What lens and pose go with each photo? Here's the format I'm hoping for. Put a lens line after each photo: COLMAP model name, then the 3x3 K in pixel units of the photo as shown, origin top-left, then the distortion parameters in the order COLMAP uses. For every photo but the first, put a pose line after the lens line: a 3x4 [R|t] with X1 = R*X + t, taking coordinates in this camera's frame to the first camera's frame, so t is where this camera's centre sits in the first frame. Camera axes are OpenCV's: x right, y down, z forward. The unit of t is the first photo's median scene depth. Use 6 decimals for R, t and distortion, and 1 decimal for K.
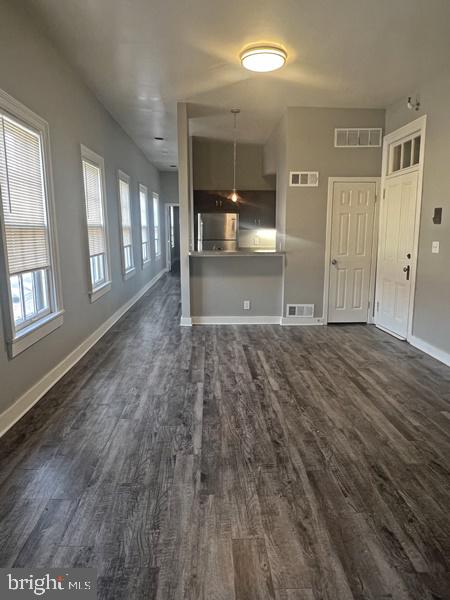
lens RADIAL K [[393.1, 0, 225.0], [0, 393.1, 300.0], [0, 0, 1]] dist [0.002518, 0.000430]
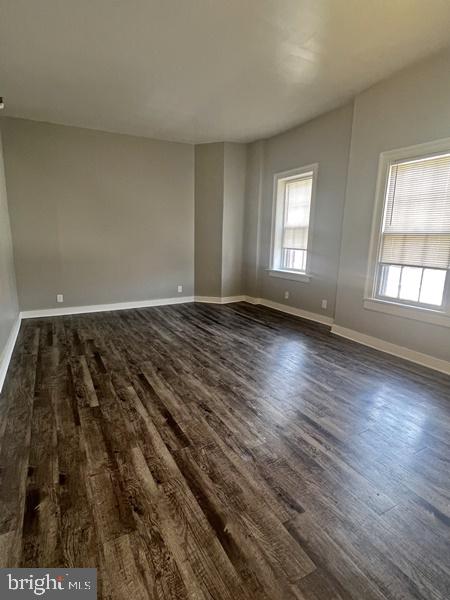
lens RADIAL K [[325.2, 0, 225.0], [0, 325.2, 300.0], [0, 0, 1]] dist [0.000966, 0.000373]
pose [[-0.890171, 0.064323, -0.451063, 0.635700], [-0.102884, 0.936037, 0.336525, -0.294770], [0.443858, 0.345972, -0.826616, 1.794575]]
